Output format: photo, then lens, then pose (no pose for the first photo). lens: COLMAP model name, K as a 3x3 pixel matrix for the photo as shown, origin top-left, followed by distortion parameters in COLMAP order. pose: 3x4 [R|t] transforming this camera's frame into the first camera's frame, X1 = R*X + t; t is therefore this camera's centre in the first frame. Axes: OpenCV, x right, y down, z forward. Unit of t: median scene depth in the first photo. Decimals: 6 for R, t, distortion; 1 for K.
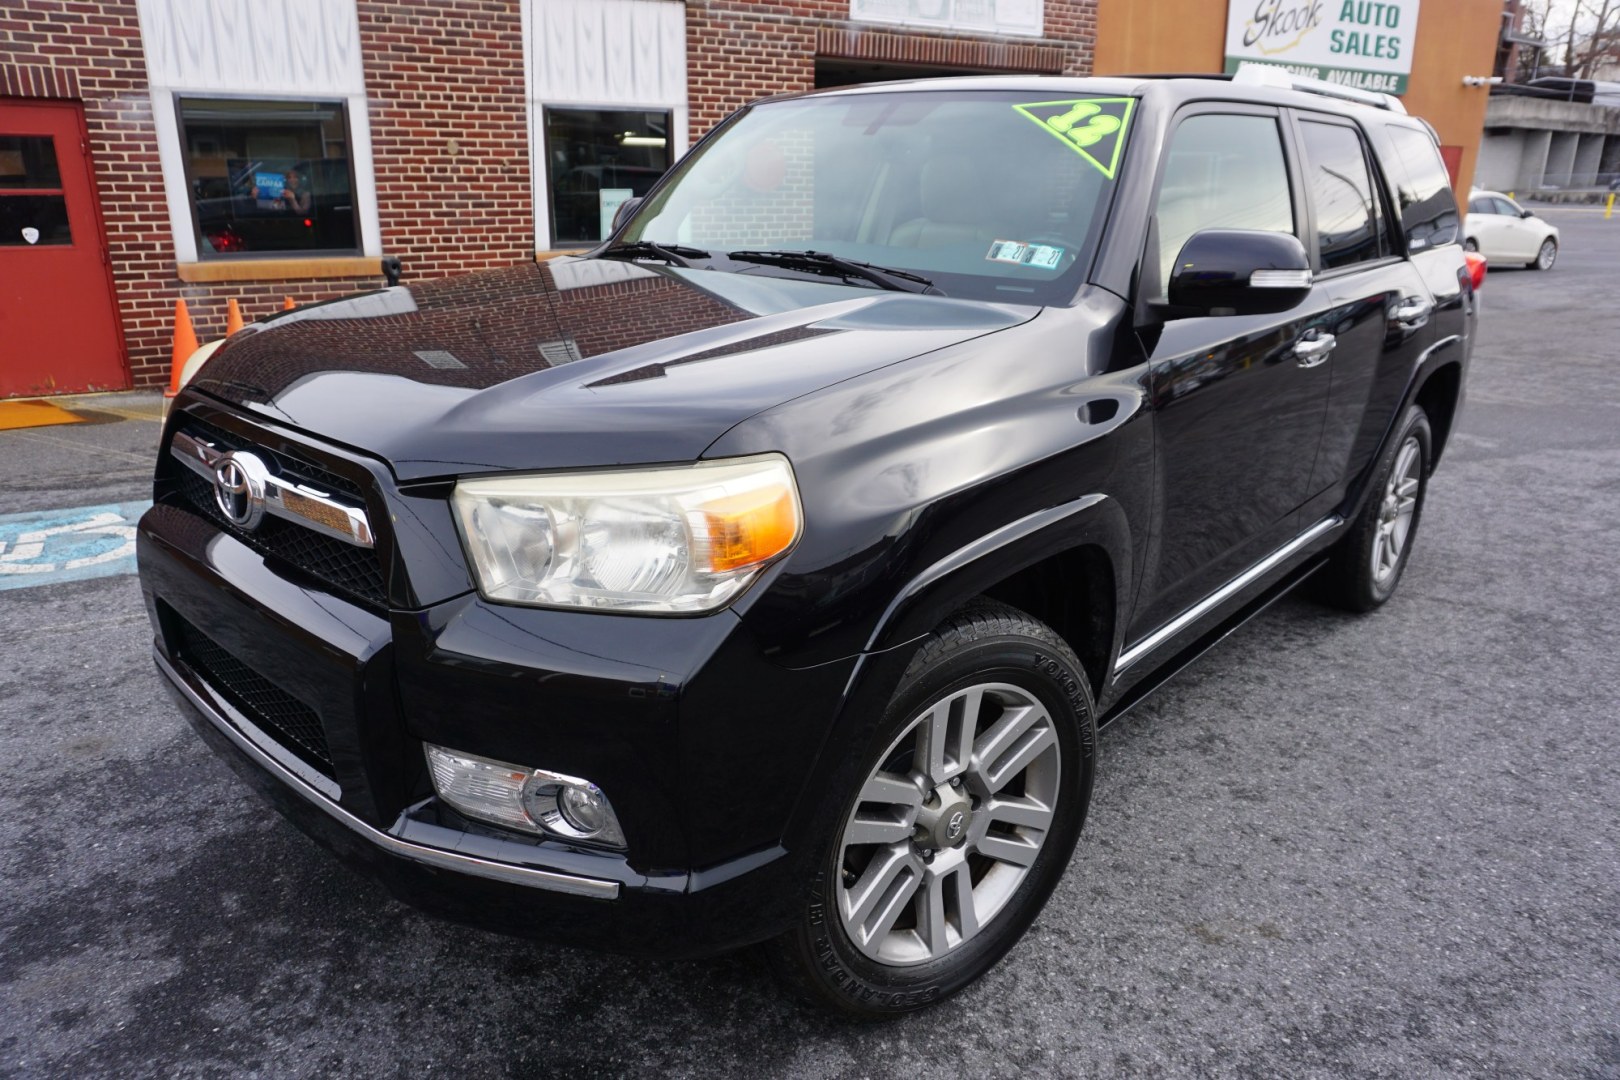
lens RADIAL K [[1085.3, 0, 807.9], [0, 1085.3, 530.6], [0, 0, 1]] dist [-0.045173, 0.036051]
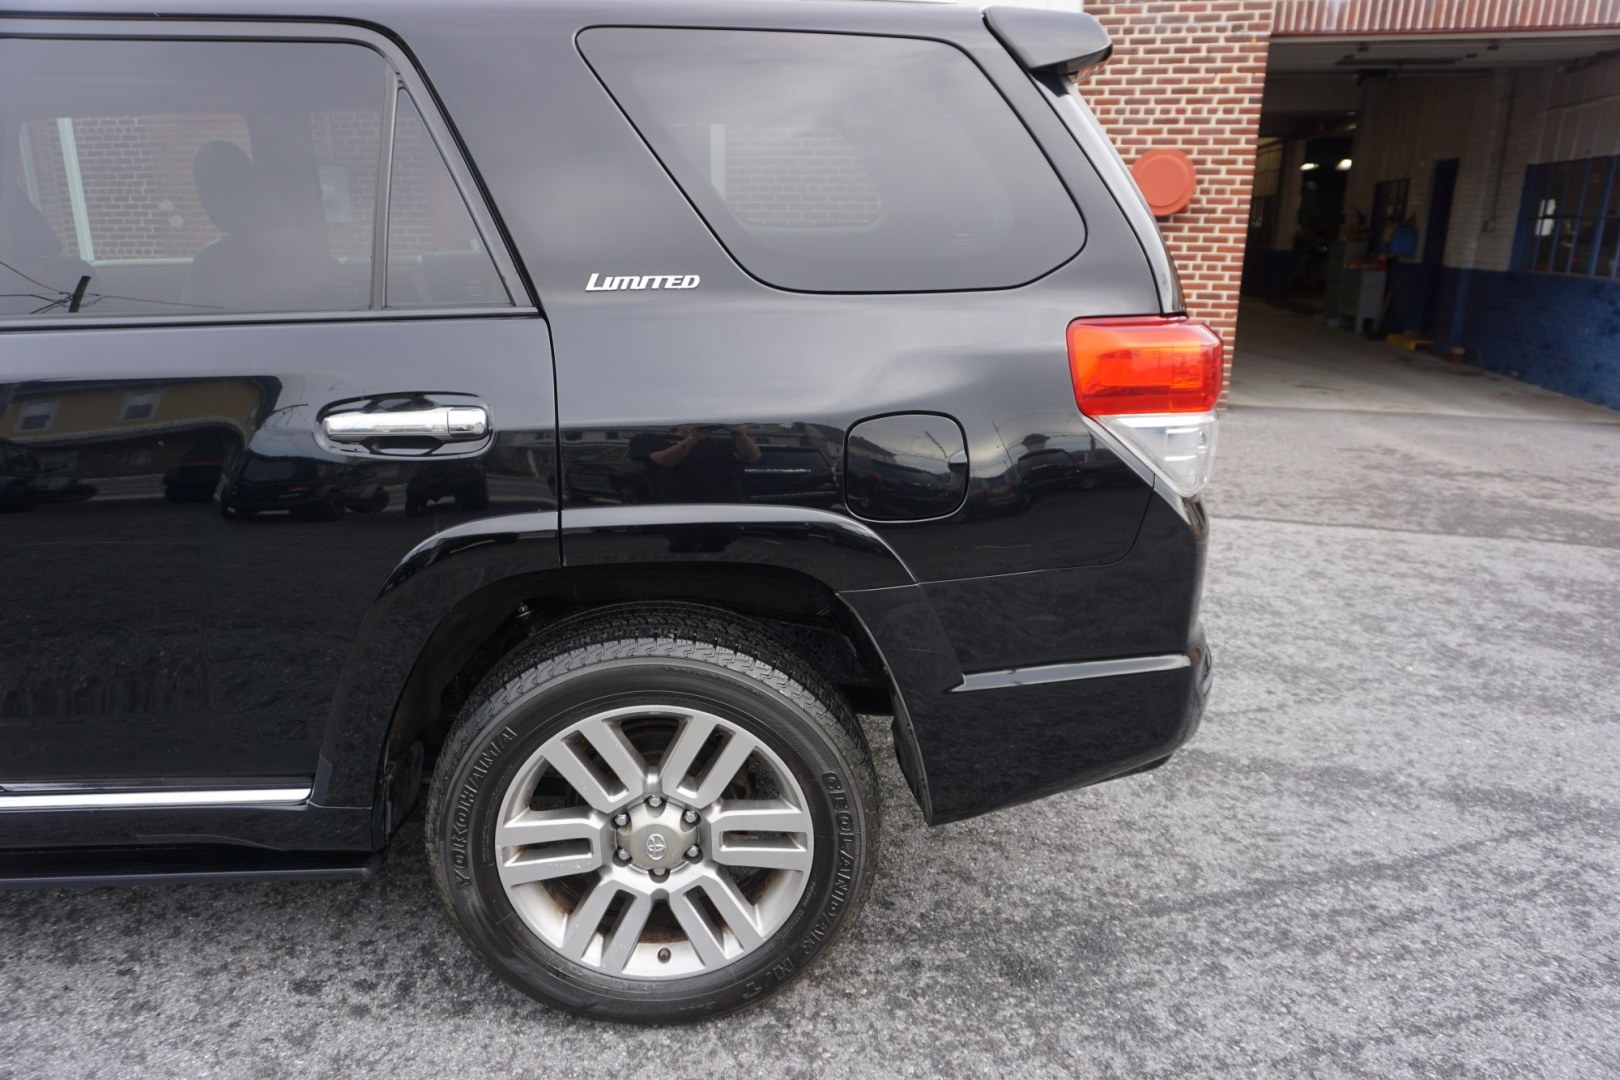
lens RADIAL K [[1085.3, 0, 803.3], [0, 1085.3, 532.2], [0, 0, 1]] dist [-0.045173, 0.036051]
pose [[0.719317, 0.195407, -0.666632, 0.355092], [-0.213035, 0.975435, 0.056052, -0.077843], [0.661210, 0.101697, 0.743276, 0.272838]]
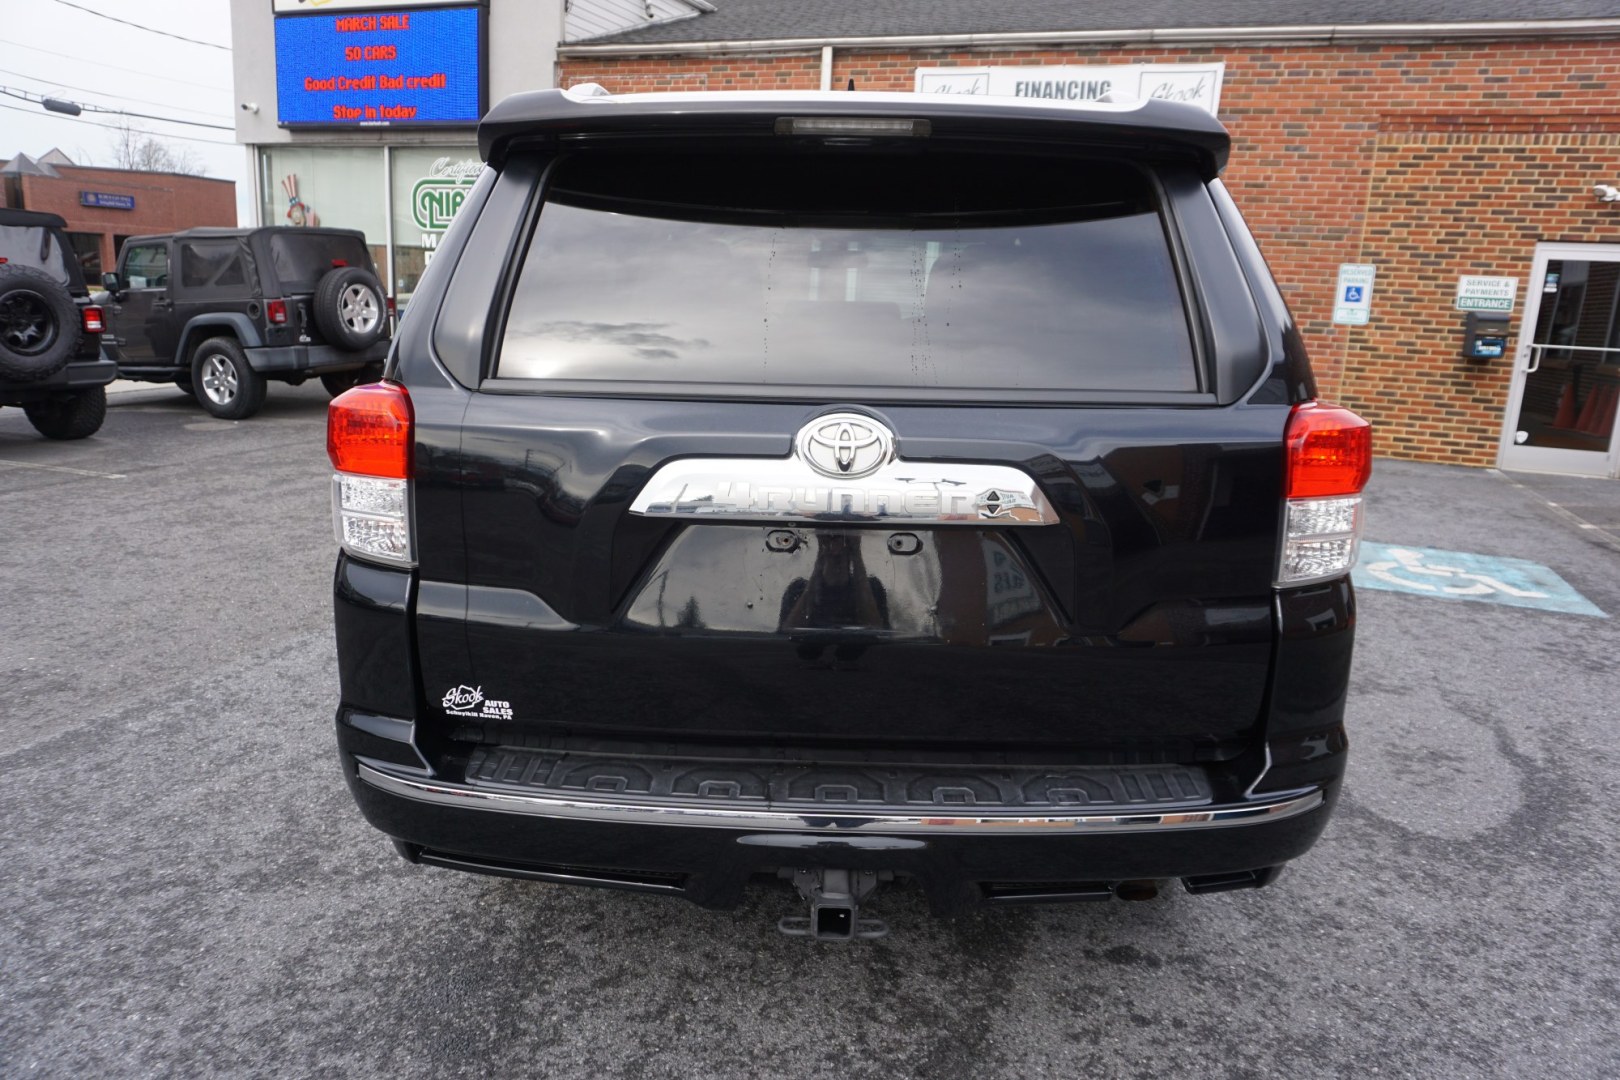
lens RADIAL K [[1085.3, 0, 806.8], [0, 1085.3, 532.2], [0, 0, 1]] dist [-0.045173, 0.036051]
pose [[-0.761753, 0.105115, -0.639283, 0.338428], [-0.236461, 0.873568, 0.425399, -0.189909], [0.603173, 0.475215, -0.640588, 0.619761]]
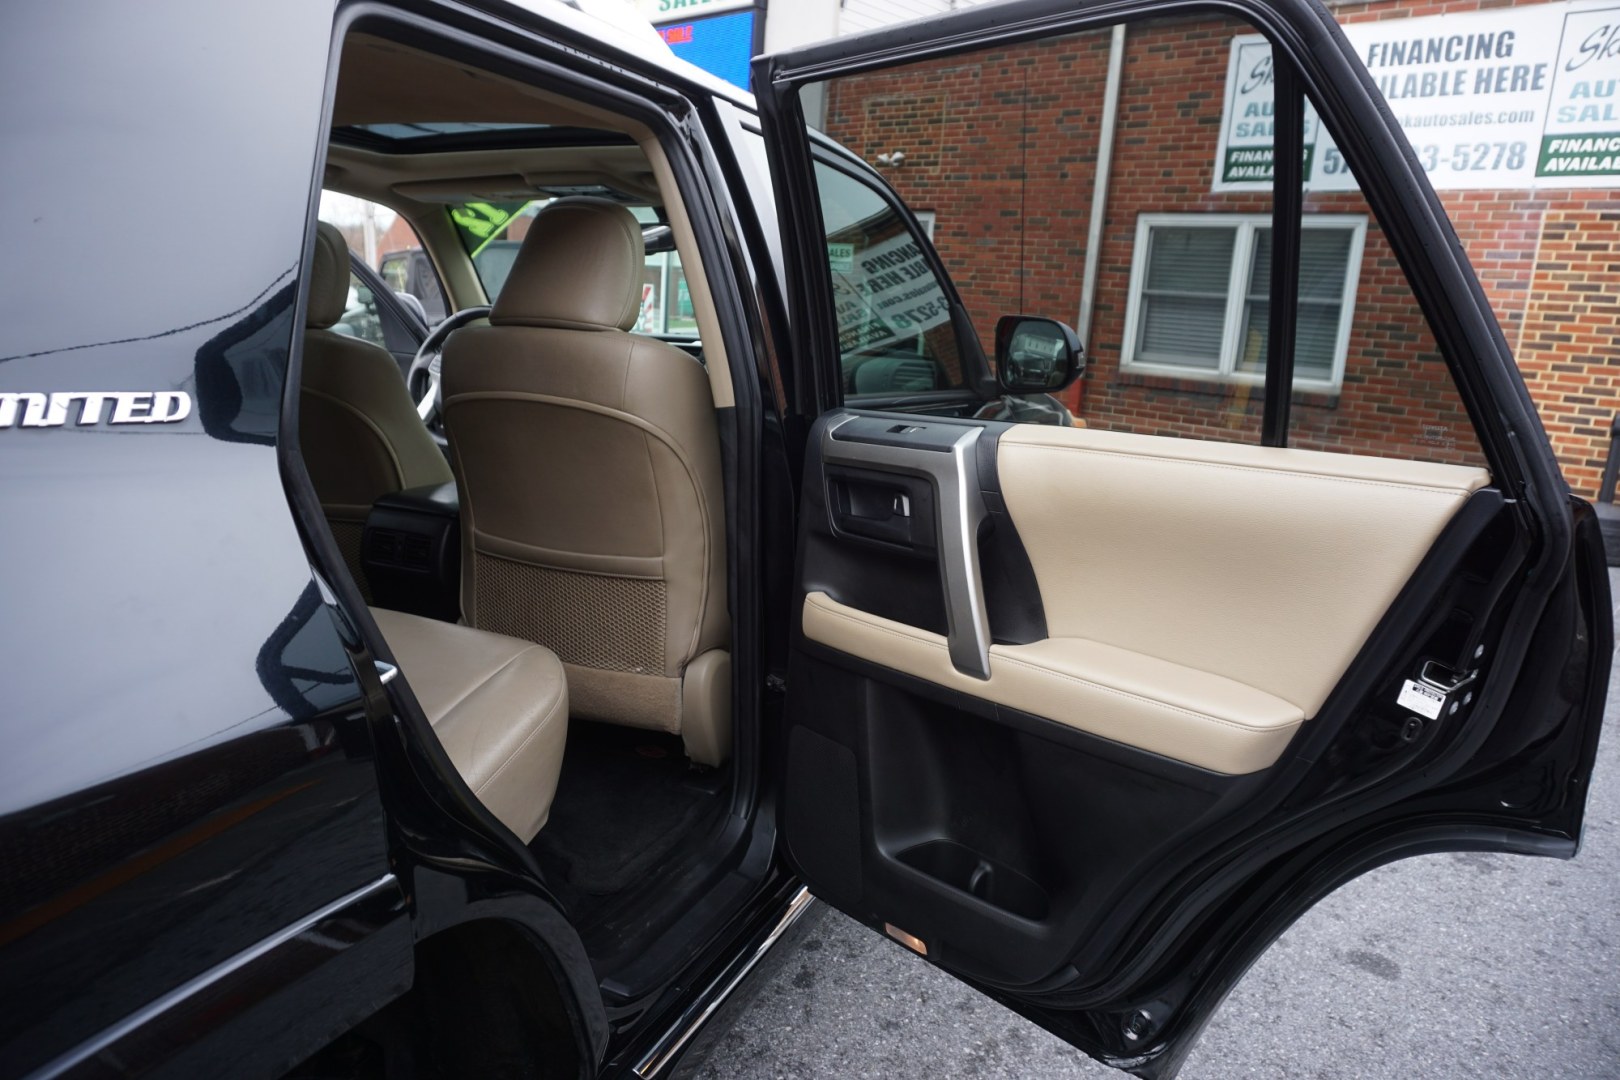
lens RADIAL K [[1089.8, 0, 809.8], [0, 1089.8, 538.2], [0, 0, 1]] dist [-0.057196, 0.045059]
pose [[-0.949480, 0.002526, -0.313818, 0.069215], [-0.154760, 0.866155, 0.475210, -0.169988], [0.273016, 0.499769, -0.822006, 0.552420]]
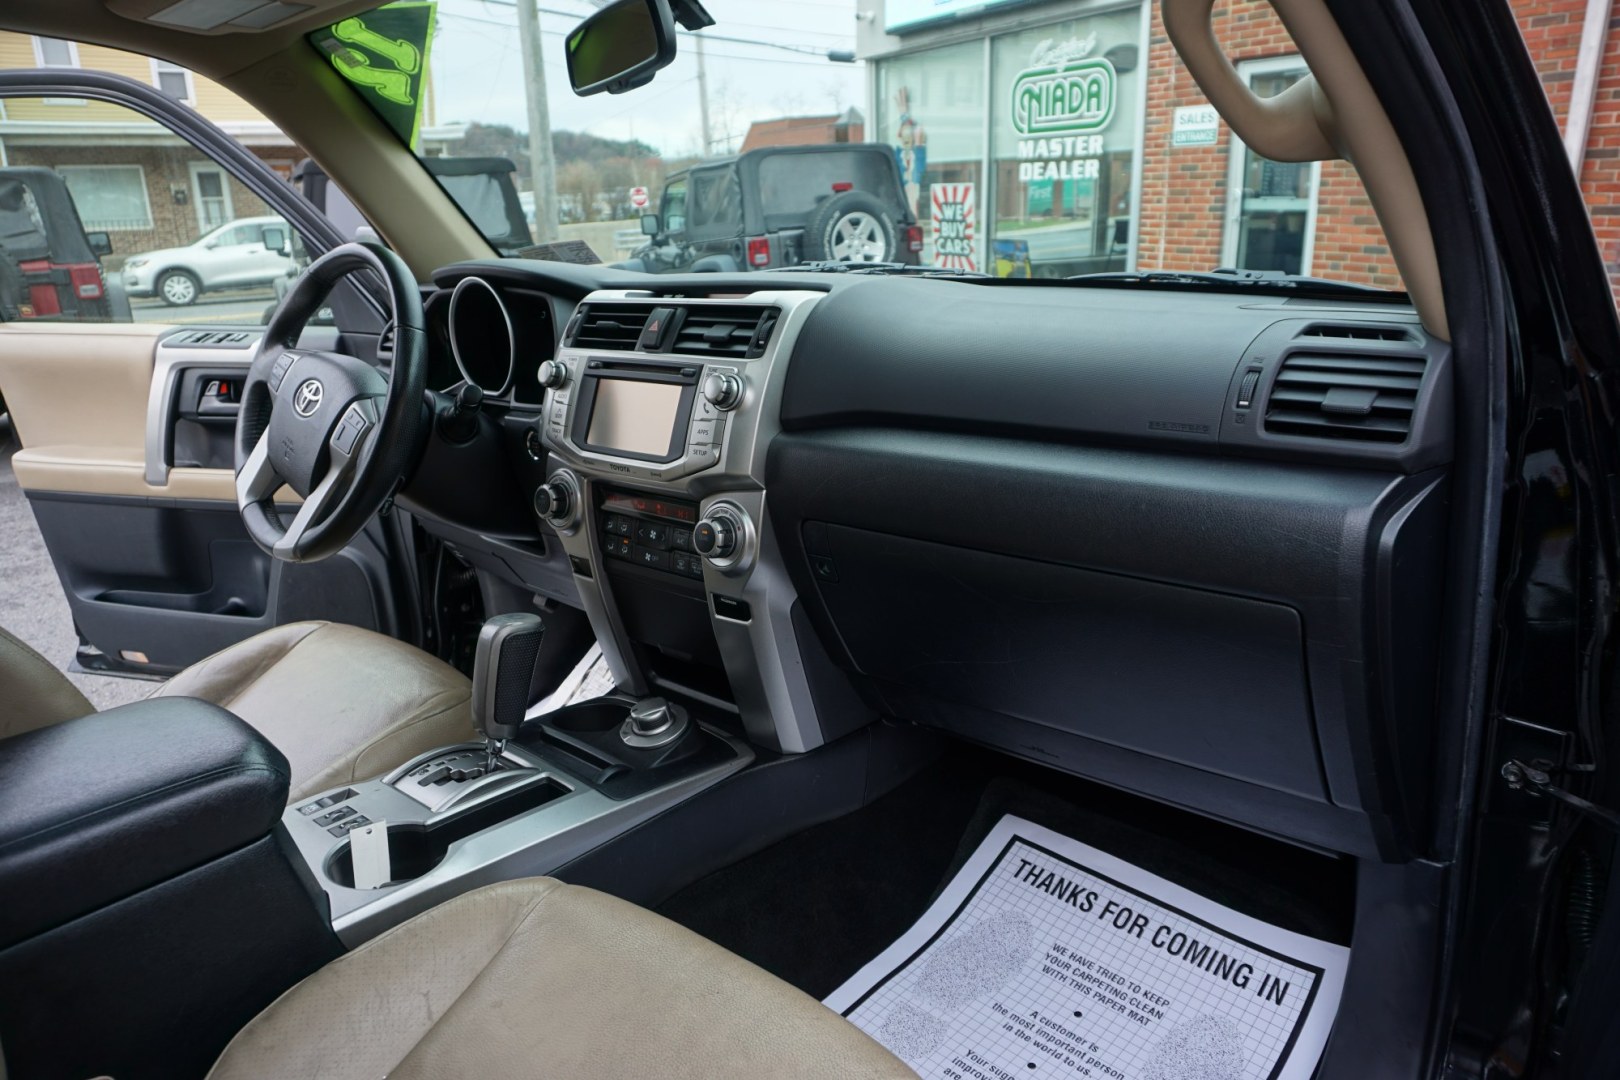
lens RADIAL K [[1085.3, 0, 809.0], [0, 1085.3, 526.5], [0, 0, 1]] dist [-0.045173, 0.036051]
pose [[-0.999712, 0.023207, 0.006133, 0.005360], [0.022657, 0.827901, 0.560416, -0.119871], [0.007928, 0.560394, -0.828188, 0.396807]]
